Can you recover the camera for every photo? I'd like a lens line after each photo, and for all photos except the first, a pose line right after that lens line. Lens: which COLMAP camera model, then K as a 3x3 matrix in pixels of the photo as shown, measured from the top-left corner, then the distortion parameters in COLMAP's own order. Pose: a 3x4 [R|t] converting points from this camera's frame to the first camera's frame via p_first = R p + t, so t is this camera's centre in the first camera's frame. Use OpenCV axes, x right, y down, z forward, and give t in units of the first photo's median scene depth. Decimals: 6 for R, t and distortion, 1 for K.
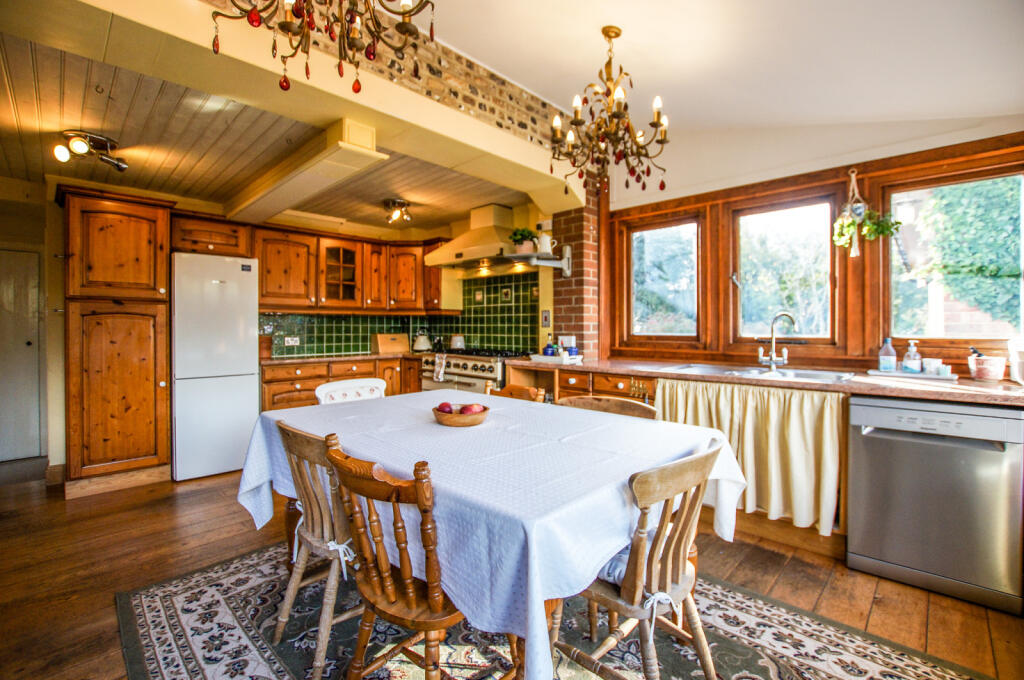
lens RADIAL K [[453.6, 0, 498.6], [0, 453.6, 326.9], [0, 0, 1]] dist [-0.003011, -0.000017]
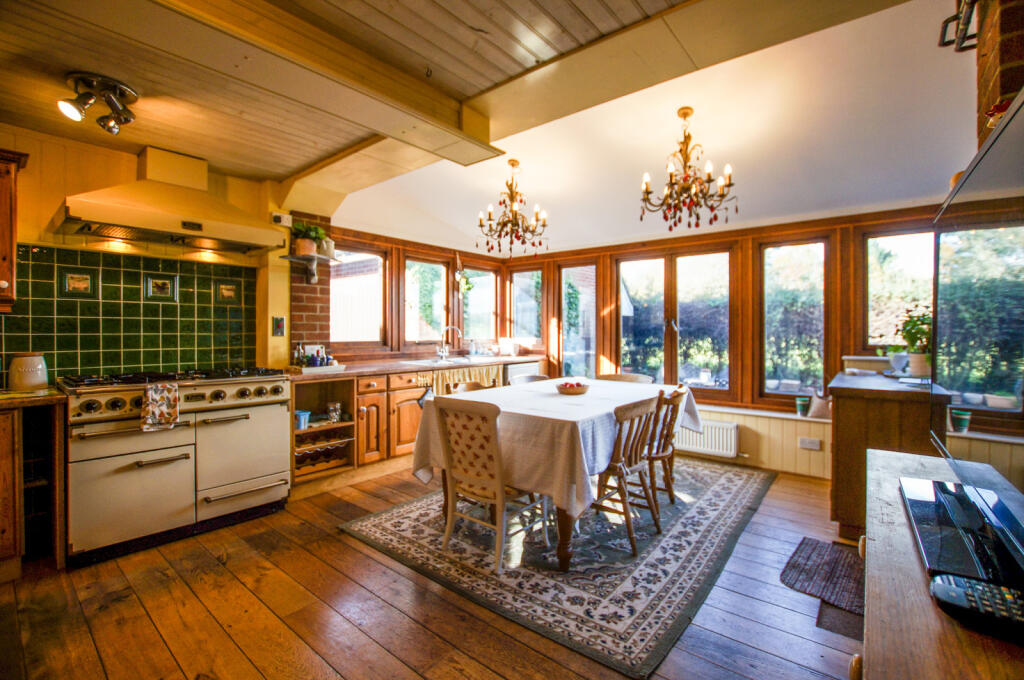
lens RADIAL K [[453.6, 0, 498.6], [0, 453.6, 326.9], [0, 0, 1]] dist [-0.003011, -0.000017]
pose [[-0.089079, 0.010465, 0.995970, -1.162182], [0.002842, 0.999943, -0.010252, -0.010097], [-0.996020, 0.001917, -0.089104, 0.952989]]
